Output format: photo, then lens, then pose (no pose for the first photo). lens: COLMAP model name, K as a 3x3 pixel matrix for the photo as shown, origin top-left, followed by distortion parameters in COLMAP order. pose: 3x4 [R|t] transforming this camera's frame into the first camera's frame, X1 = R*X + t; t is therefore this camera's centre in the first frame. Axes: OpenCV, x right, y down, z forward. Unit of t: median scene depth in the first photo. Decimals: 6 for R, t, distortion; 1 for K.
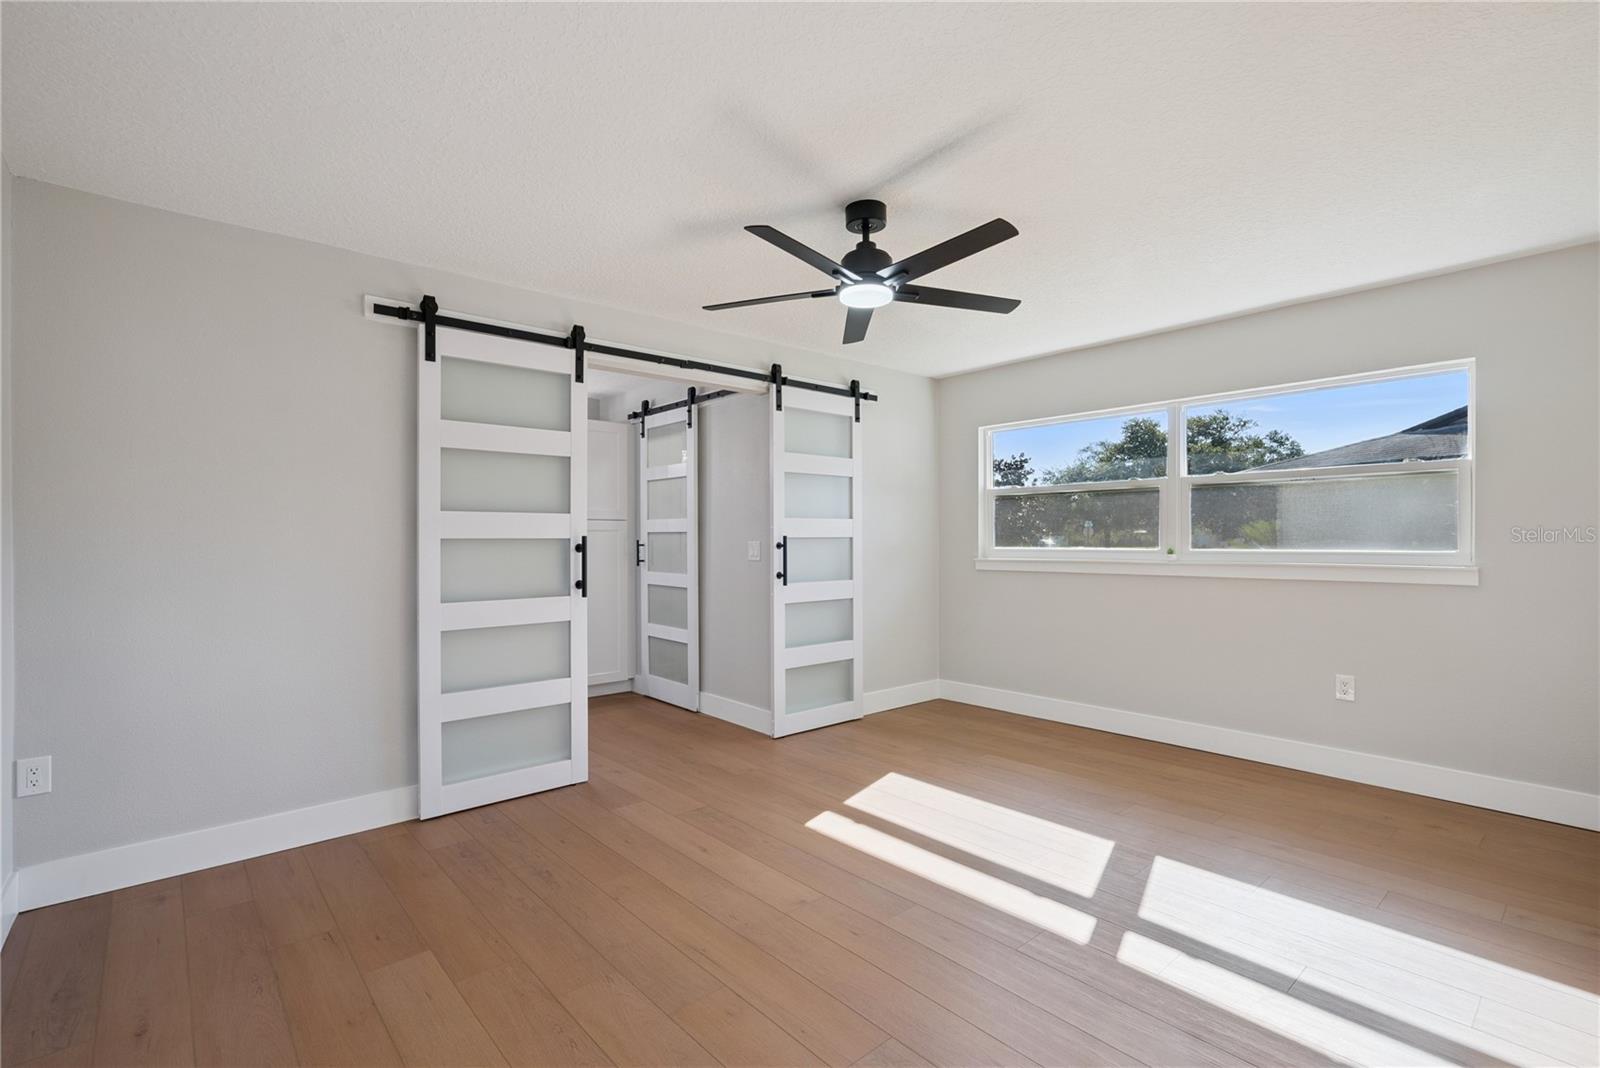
lens RADIAL K [[730.9, 0, 785.5], [0, 730.9, 545.4], [0, 0, 1]] dist [-0.008229, 0.005220]
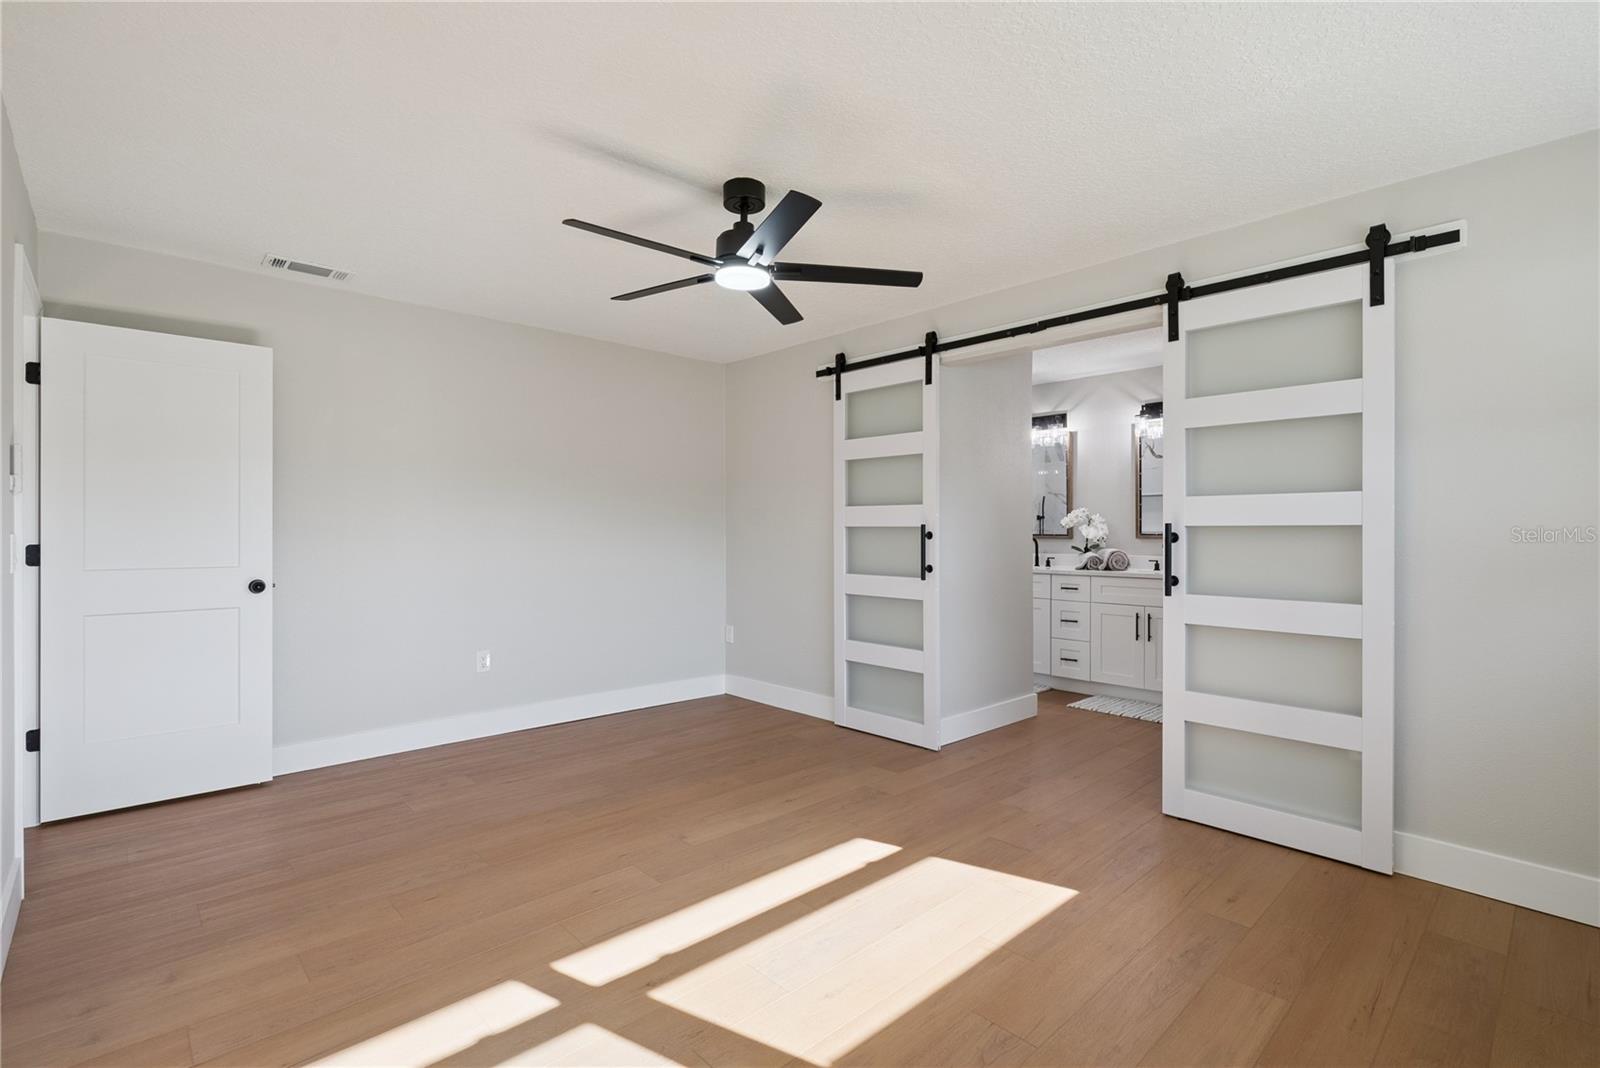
lens RADIAL K [[730.9, 0, 797.8], [0, 730.9, 533.3], [0, 0, 1]] dist [-0.008229, 0.005220]
pose [[0.050034, 0.020449, -0.998538, 0.809731], [0.002147, 0.999786, 0.020582, -0.023326], [0.998745, -0.003174, 0.049979, 0.753750]]
